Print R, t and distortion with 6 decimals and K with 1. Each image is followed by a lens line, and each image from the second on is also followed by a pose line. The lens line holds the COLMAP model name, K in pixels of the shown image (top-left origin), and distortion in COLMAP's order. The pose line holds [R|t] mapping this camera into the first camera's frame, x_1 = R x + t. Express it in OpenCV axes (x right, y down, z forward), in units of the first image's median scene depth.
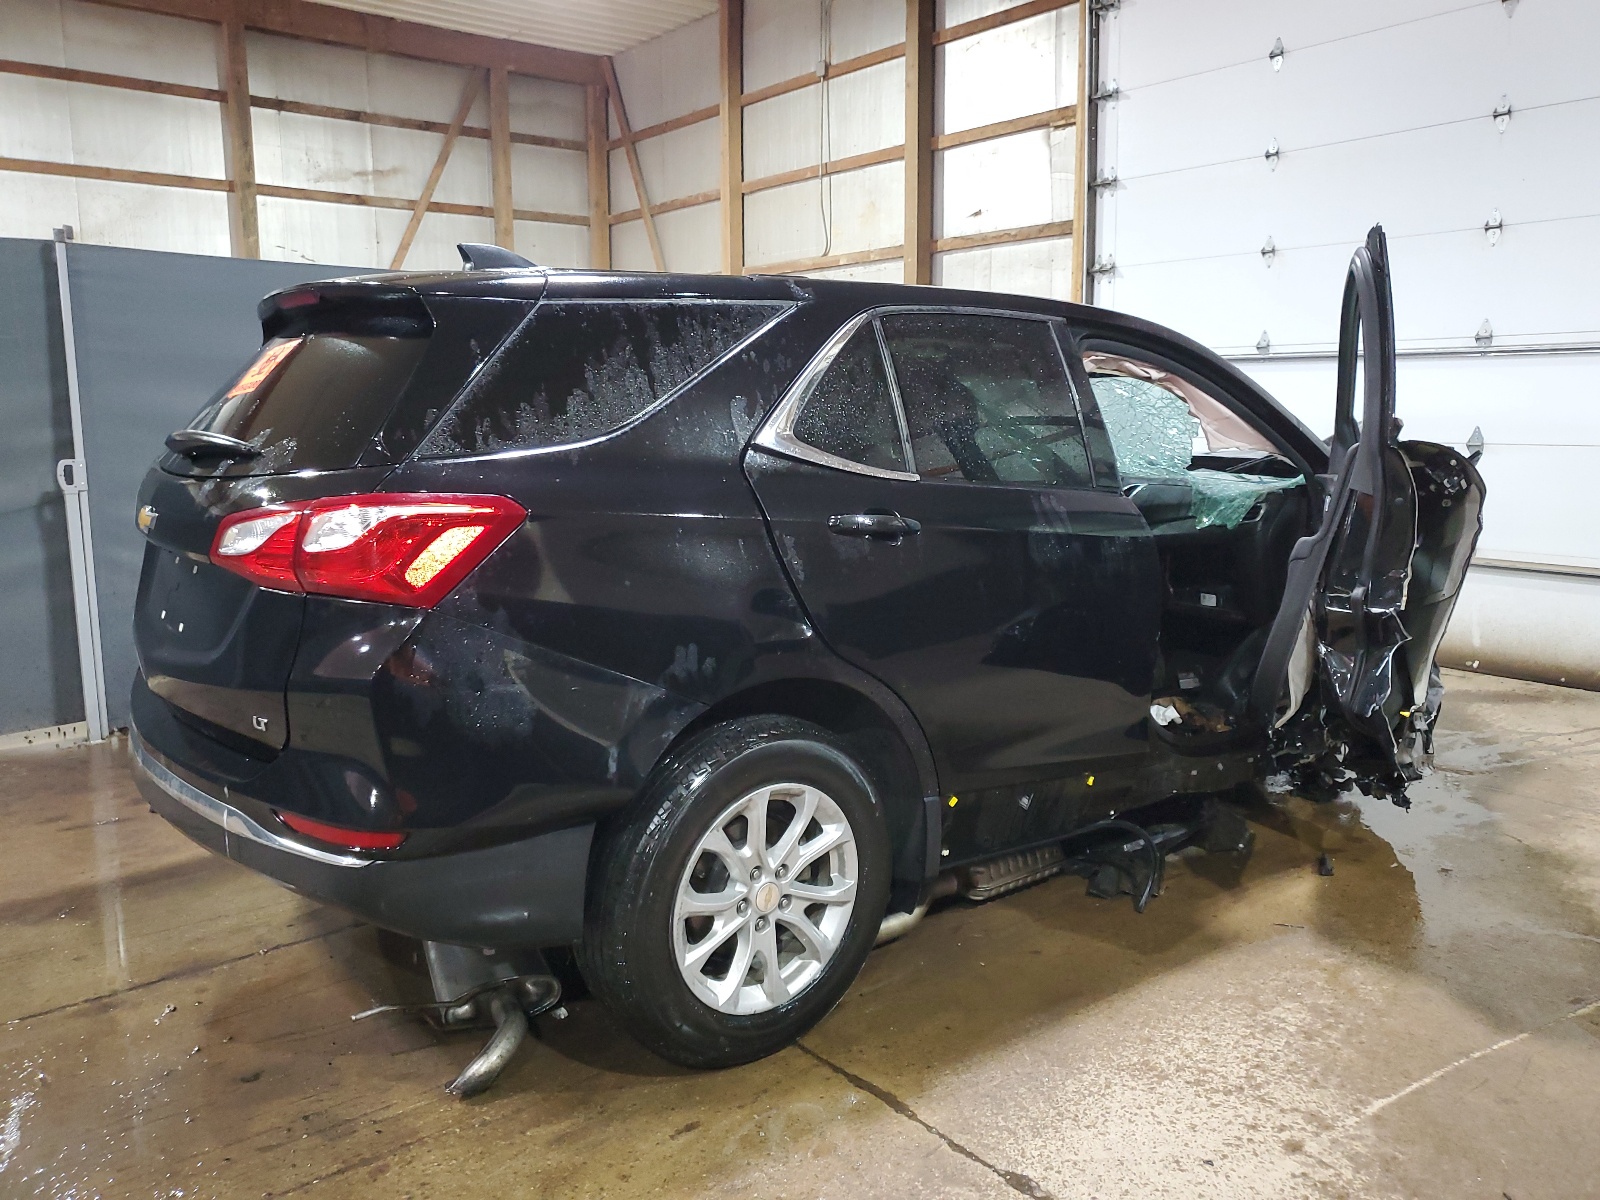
lens RADIAL K [[1265.6, 0, 797.4], [0, 1265.6, 602.0], [0, 0, 1]] dist [0.006754, 0.014273]
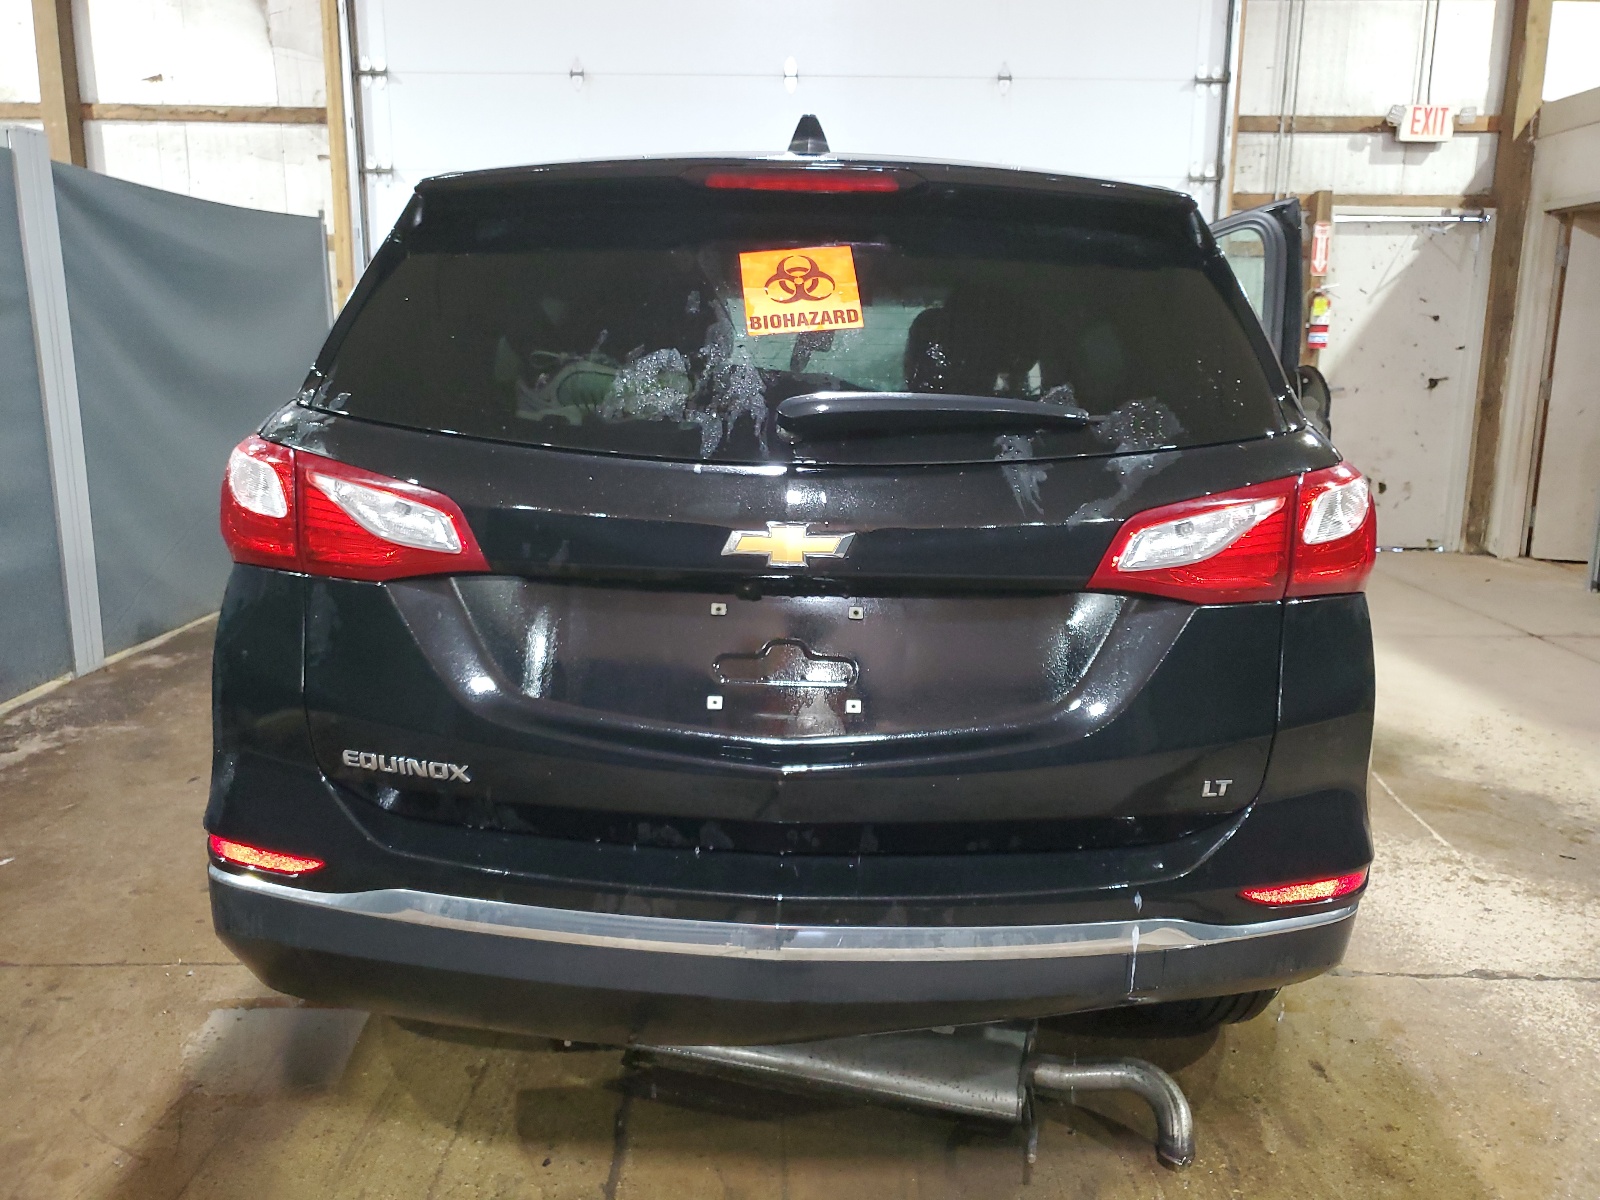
lens RADIAL K [[1265.6, 0, 797.9], [0, 1265.6, 586.3], [0, 0, 1]] dist [0.006754, 0.014273]
pose [[0.612837, -0.154886, 0.774882, -0.700087], [0.109946, 0.987778, 0.110486, -0.080180], [-0.782523, 0.017486, 0.622376, 0.454198]]
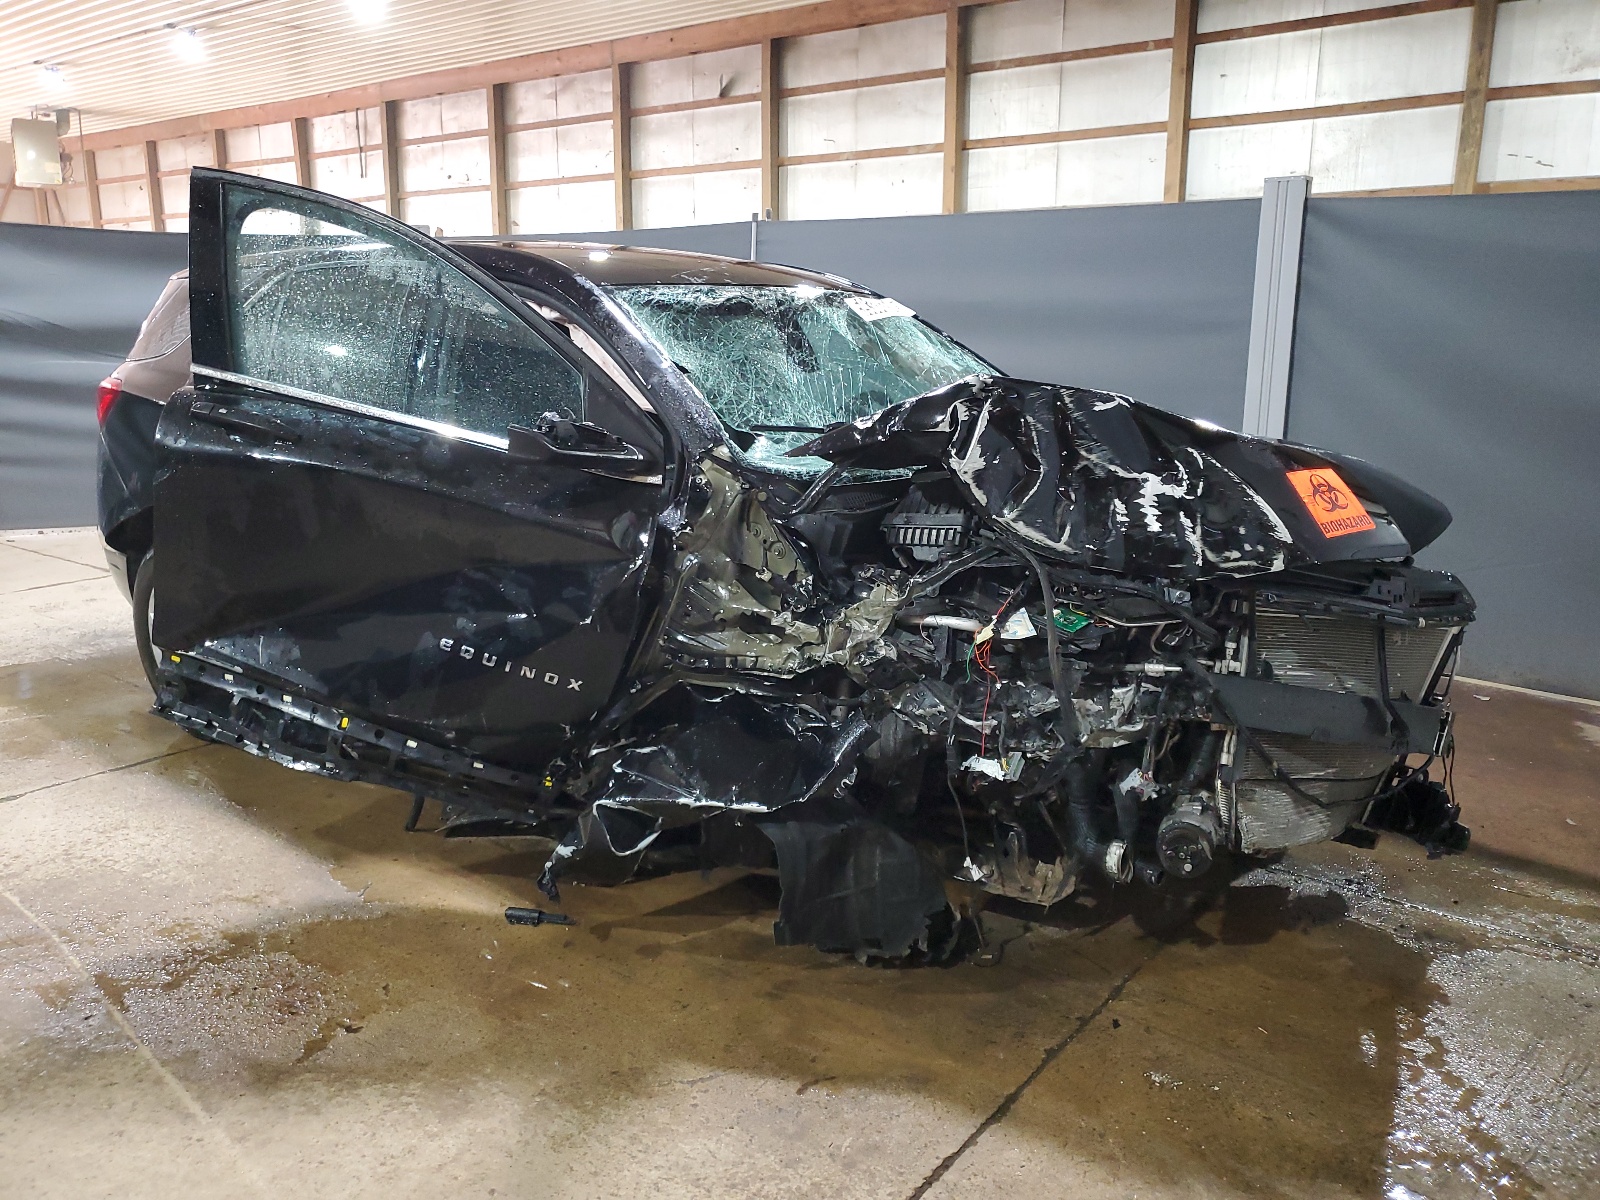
lens RADIAL K [[1265.6, 0, 796.9], [0, 1265.6, 606.8], [0, 0, 1]] dist [0.006754, 0.014273]
pose [[0.231610, 0.223866, -0.946700, 1.201966], [-0.164197, 0.968195, 0.188779, -0.172028], [0.958852, 0.111722, 0.261002, 0.939106]]
